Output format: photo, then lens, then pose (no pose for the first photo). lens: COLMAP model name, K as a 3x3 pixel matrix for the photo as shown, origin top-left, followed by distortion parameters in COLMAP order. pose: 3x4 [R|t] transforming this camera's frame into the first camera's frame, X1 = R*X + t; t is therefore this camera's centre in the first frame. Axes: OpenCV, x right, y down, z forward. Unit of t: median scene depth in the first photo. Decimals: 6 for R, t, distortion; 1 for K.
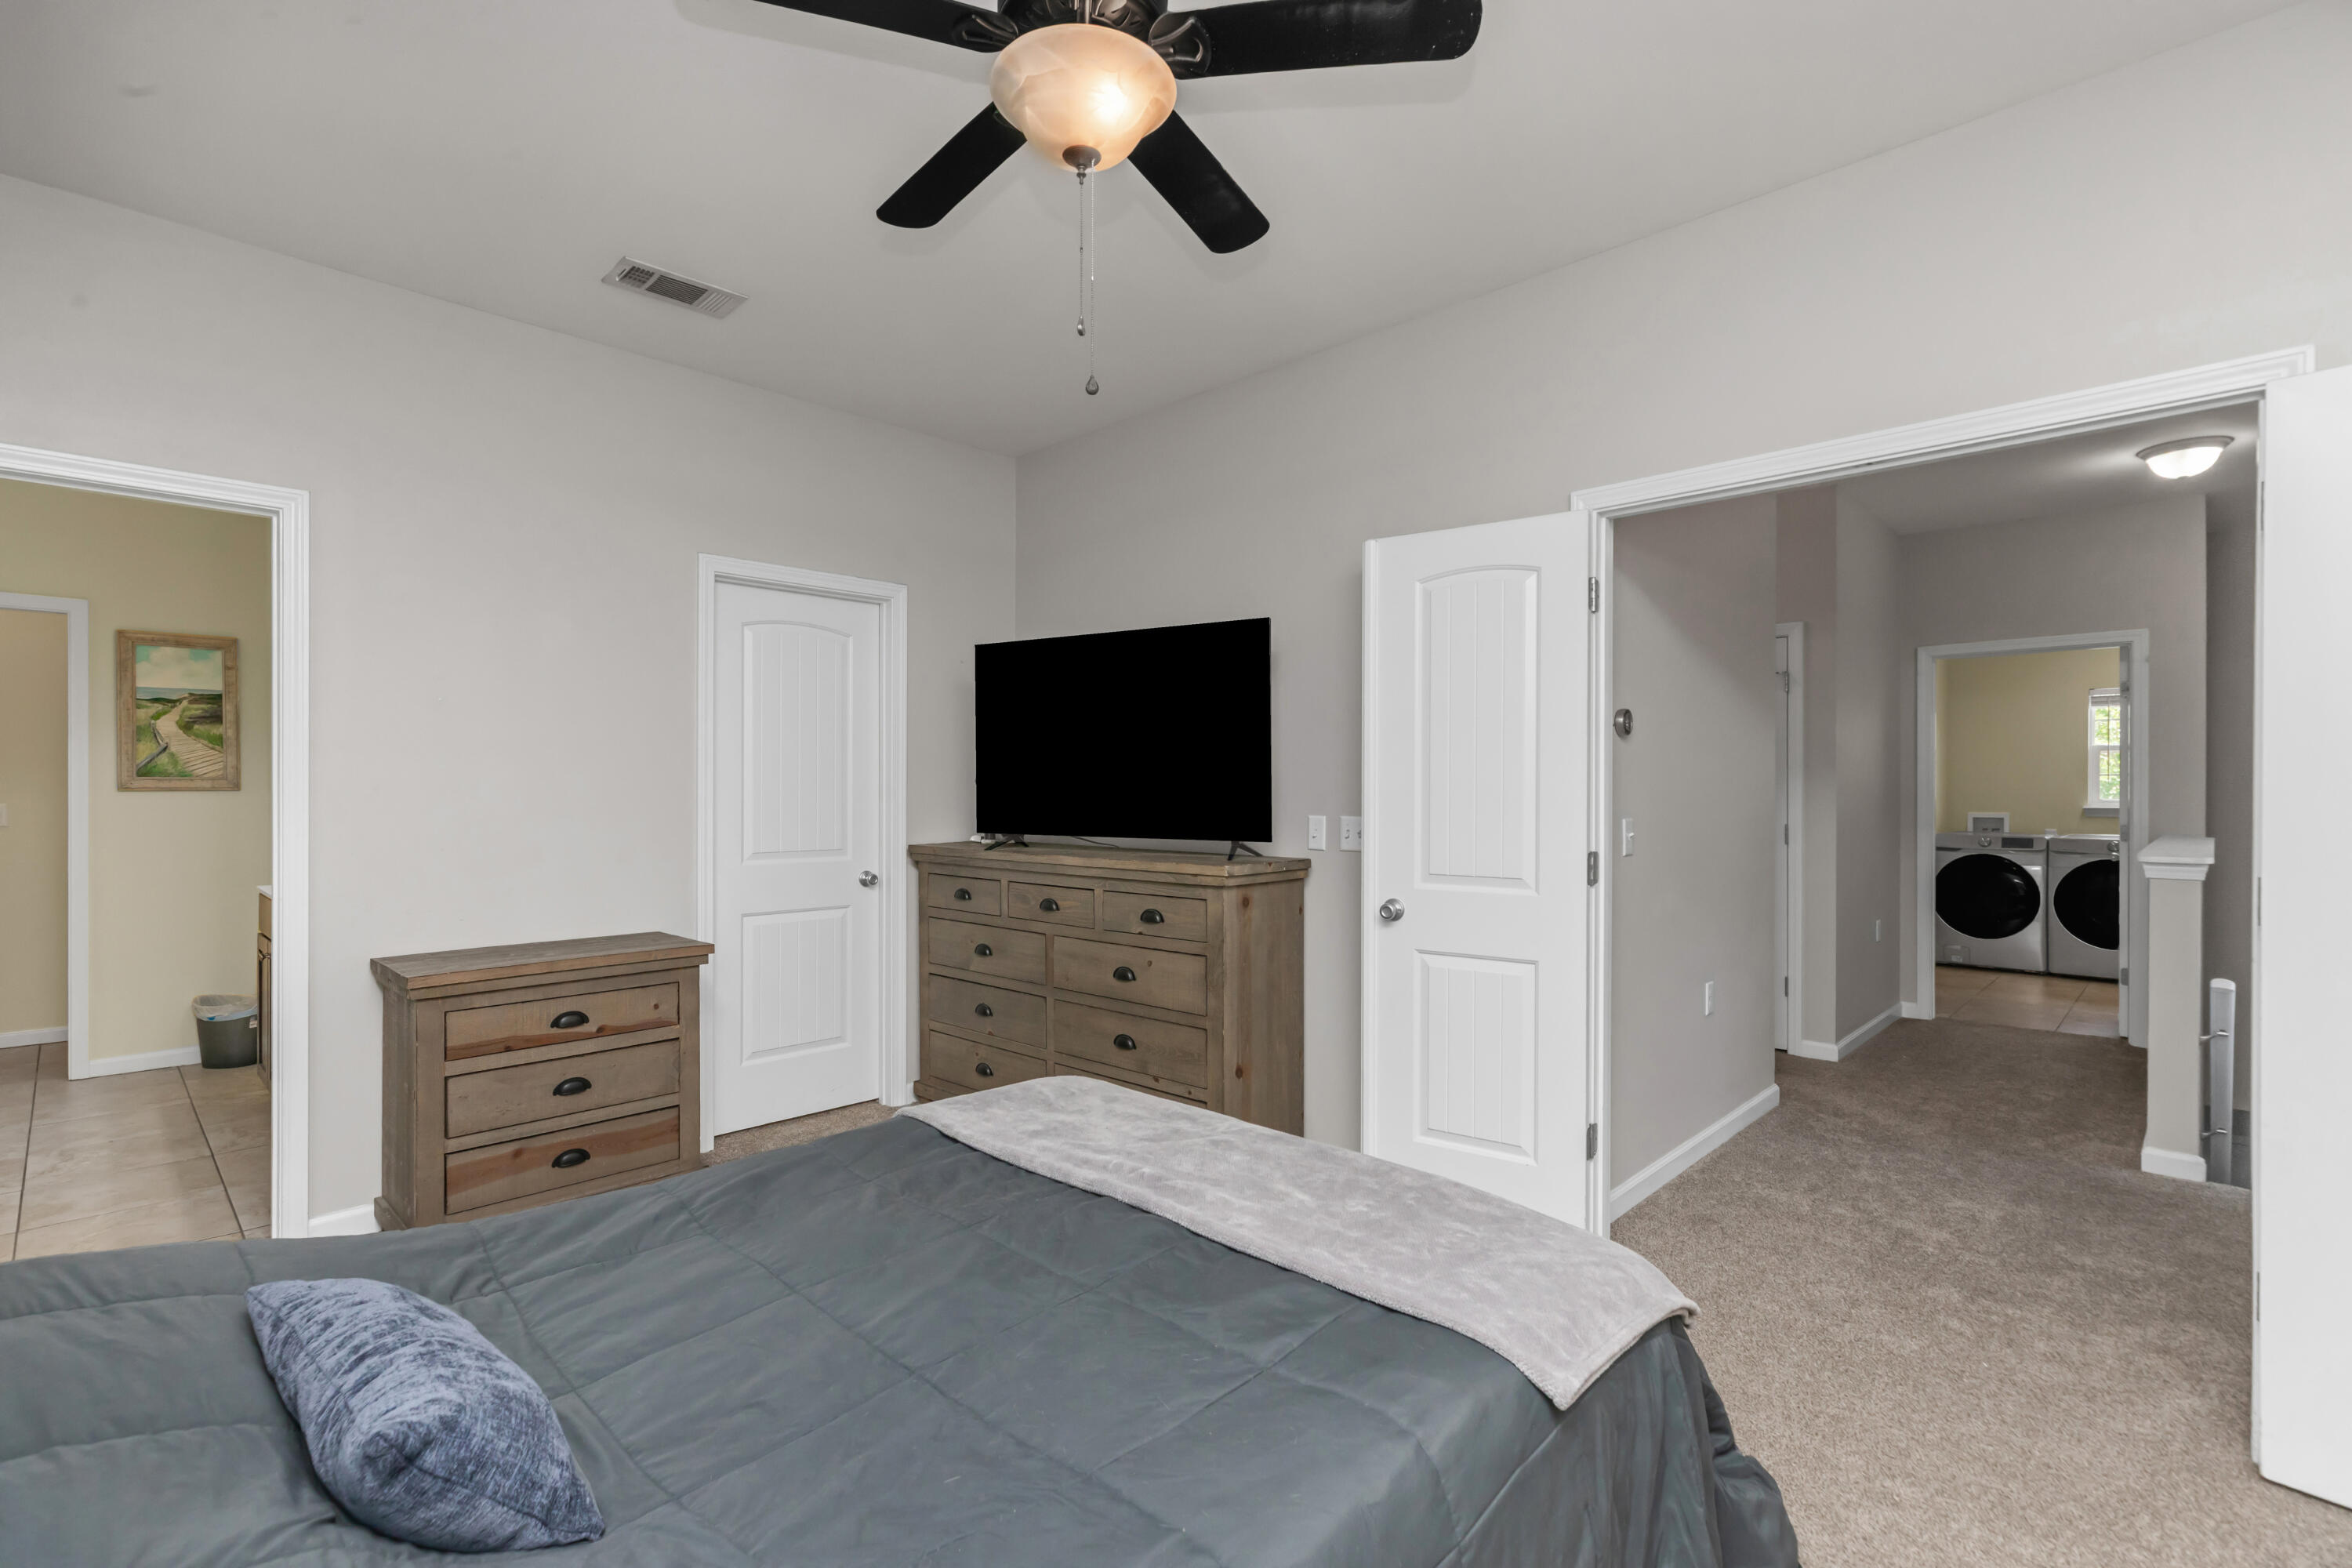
lens RADIAL K [[1067.6, 0, 1154.4], [0, 1067.6, 790.2], [0, 0, 1]] dist [0.001094, 0.000163]
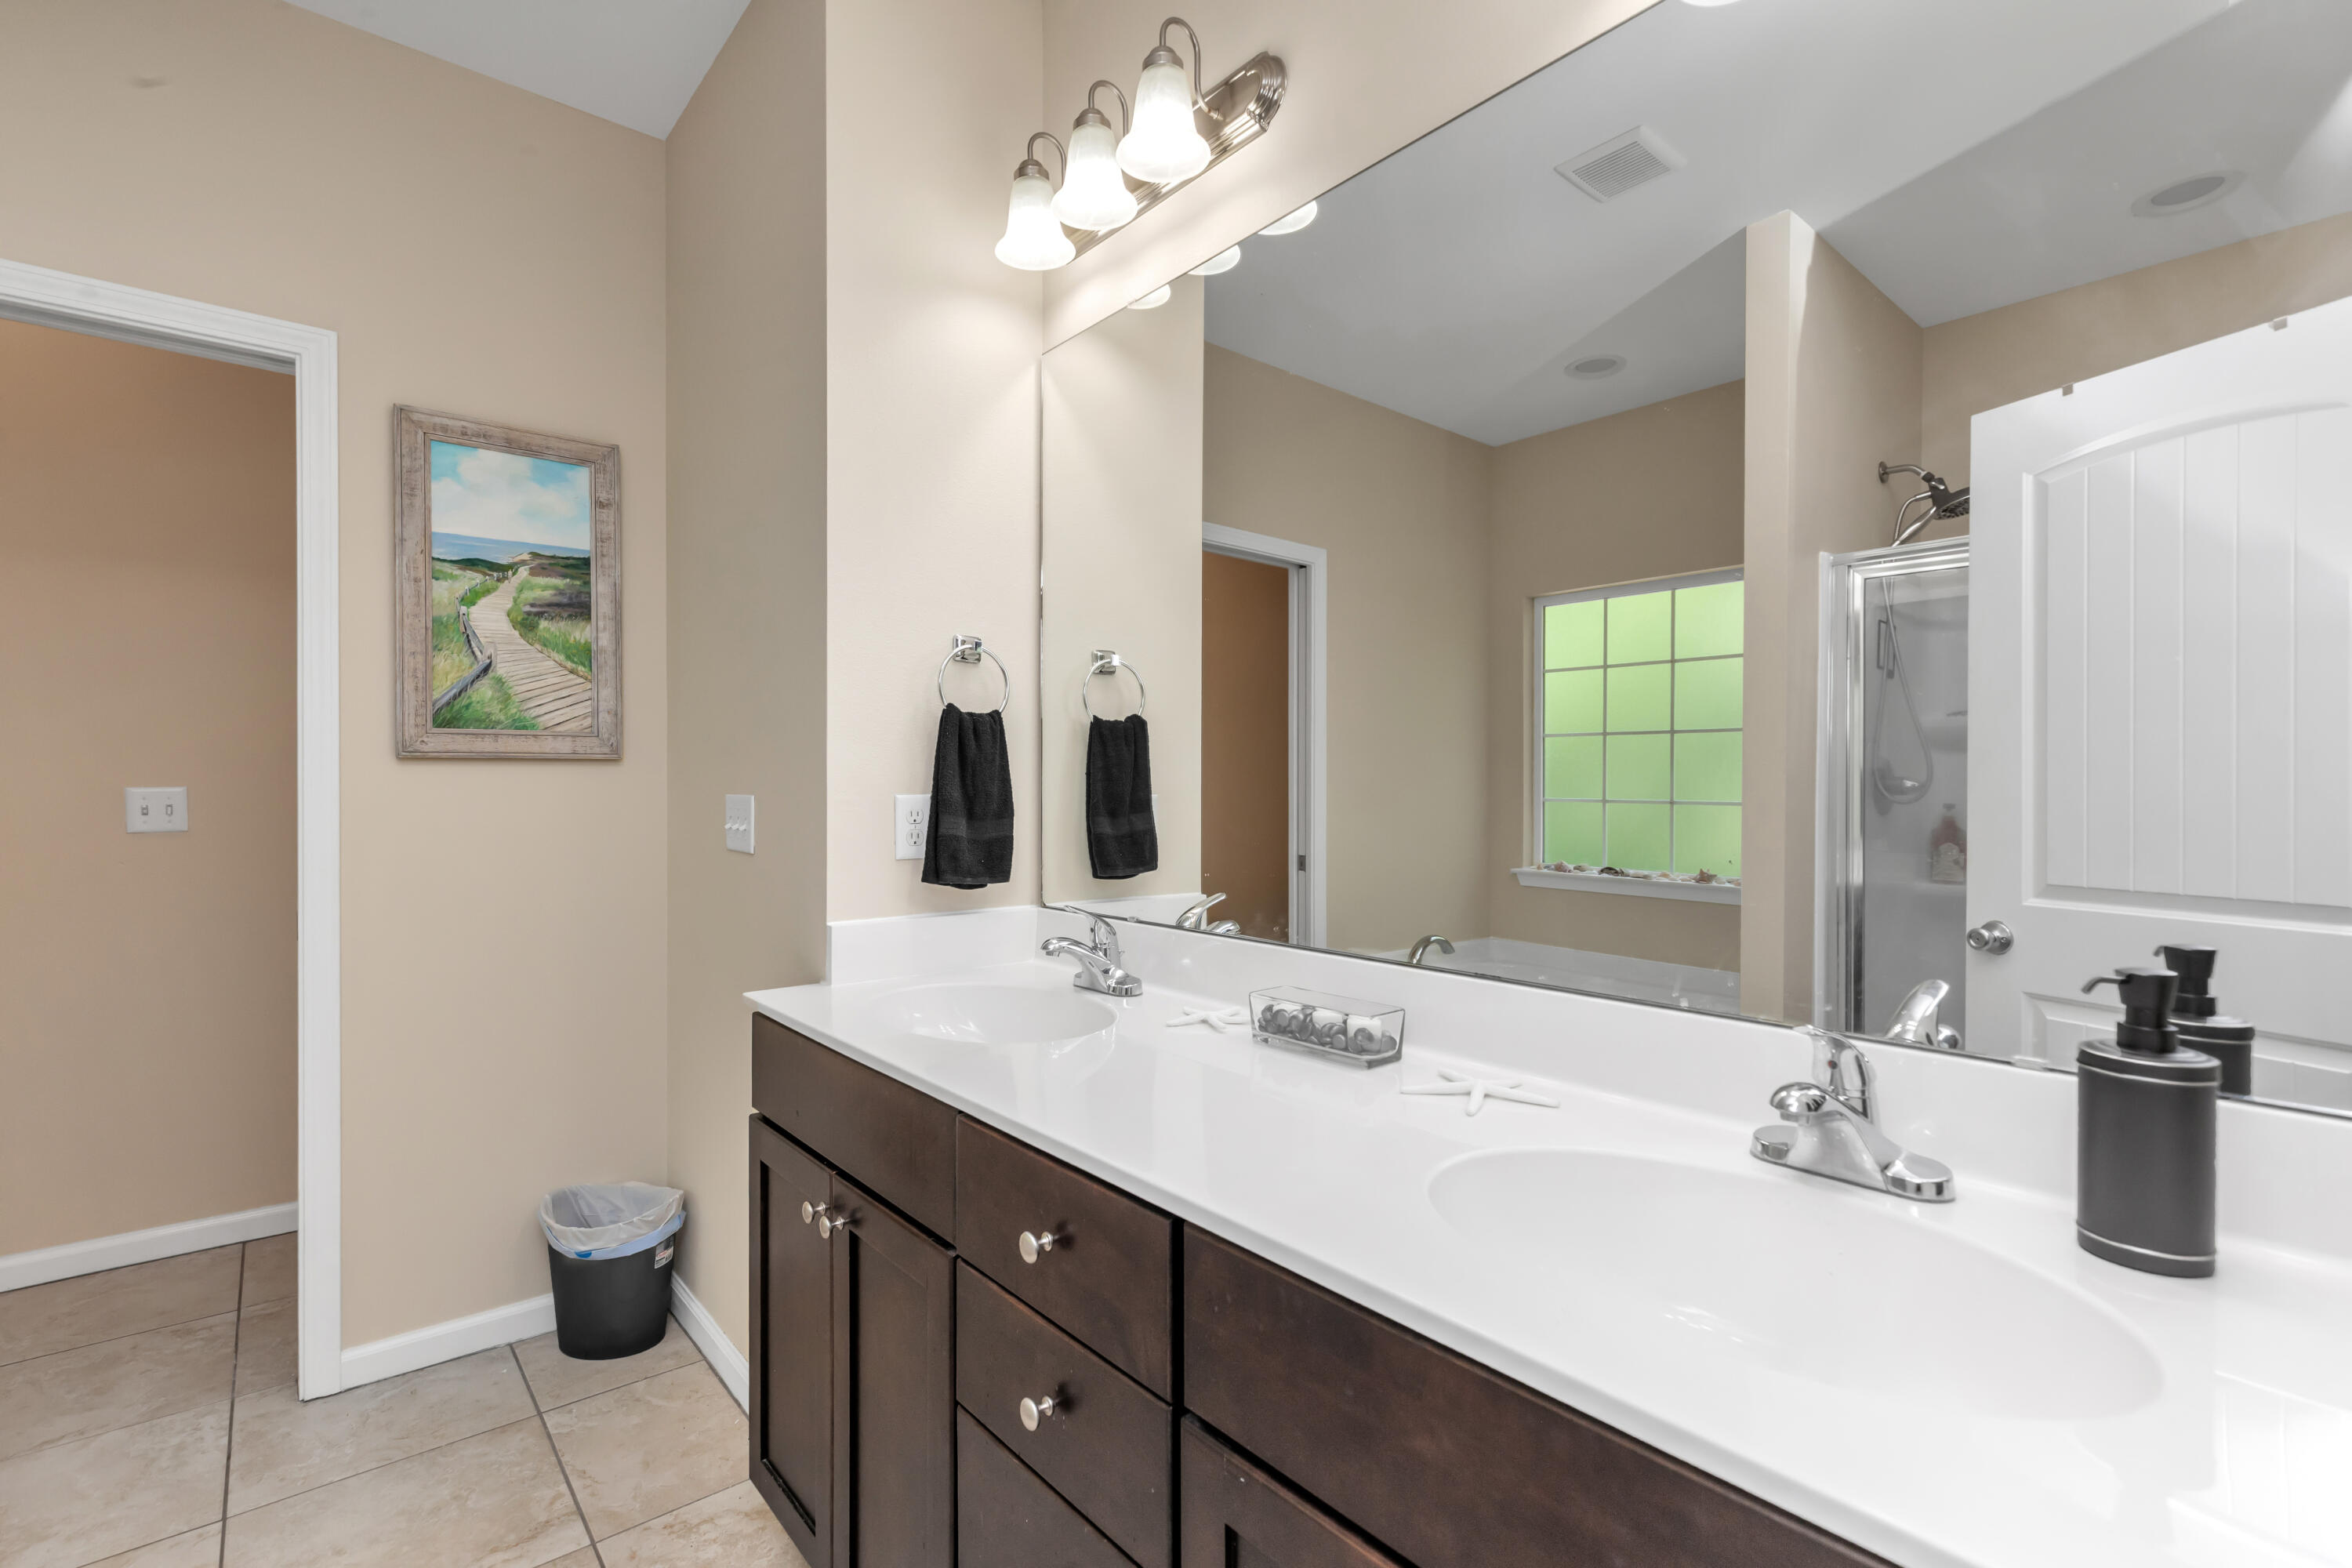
lens RADIAL K [[1067.6, 0, 1199.3], [0, 1067.6, 779.3], [0, 0, 1]] dist [0.001094, 0.000163]
pose [[0.995140, -0.000696, -0.098465, -0.558404], [0.000927, 0.999997, 0.002299, 0.008349], [0.098463, -0.002379, 0.995138, 0.554979]]
